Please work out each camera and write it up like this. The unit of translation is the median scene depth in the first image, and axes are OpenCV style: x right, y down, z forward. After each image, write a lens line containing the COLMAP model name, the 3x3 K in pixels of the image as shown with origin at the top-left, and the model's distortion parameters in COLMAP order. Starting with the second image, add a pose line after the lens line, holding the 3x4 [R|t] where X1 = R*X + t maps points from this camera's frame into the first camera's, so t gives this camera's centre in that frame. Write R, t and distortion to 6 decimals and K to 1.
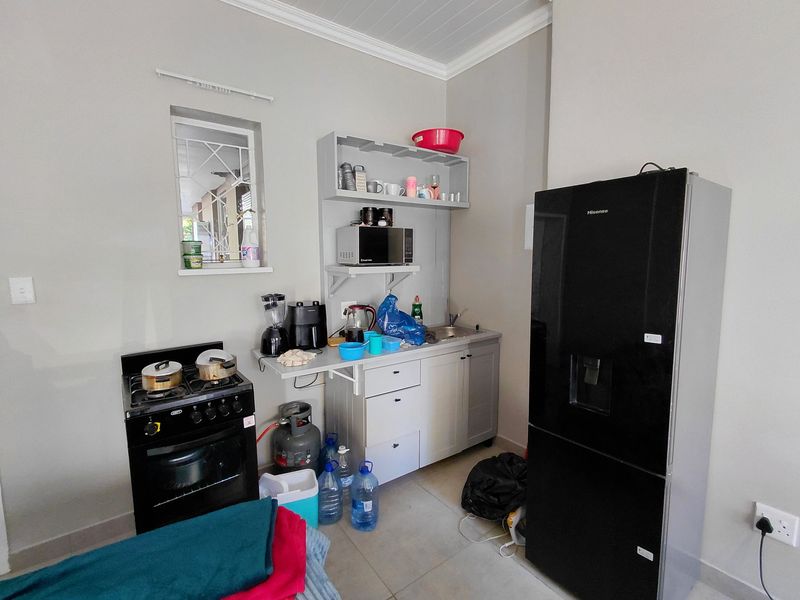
lens RADIAL K [[367.1, 0, 400.0], [0, 367.1, 300.0], [0, 0, 1]] dist [0.001752, 0.000071]
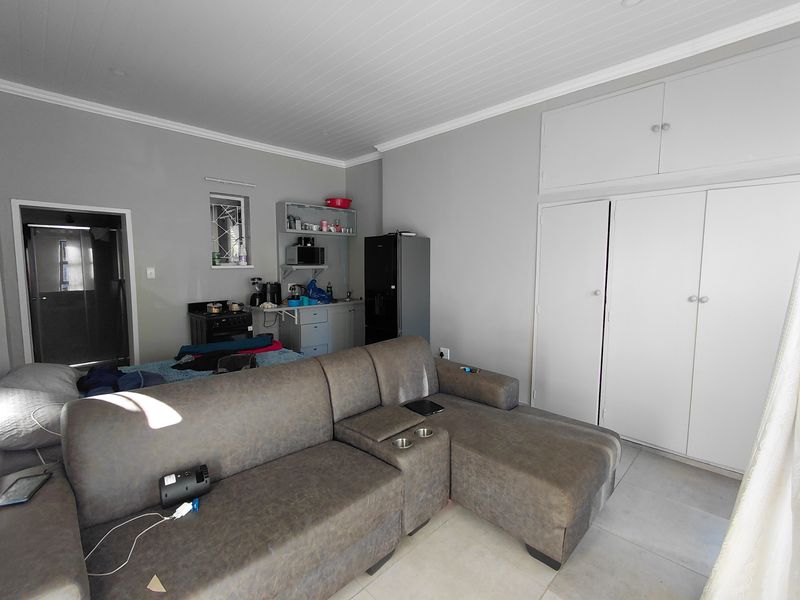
lens RADIAL K [[367.1, 0, 400.0], [0, 367.1, 300.0], [0, 0, 1]] dist [0.001752, 0.000071]
pose [[0.988042, -0.004703, 0.154114, 0.137091], [0.007402, 0.999829, -0.016946, 0.140385], [-0.154008, 0.017885, 0.987908, -1.110422]]
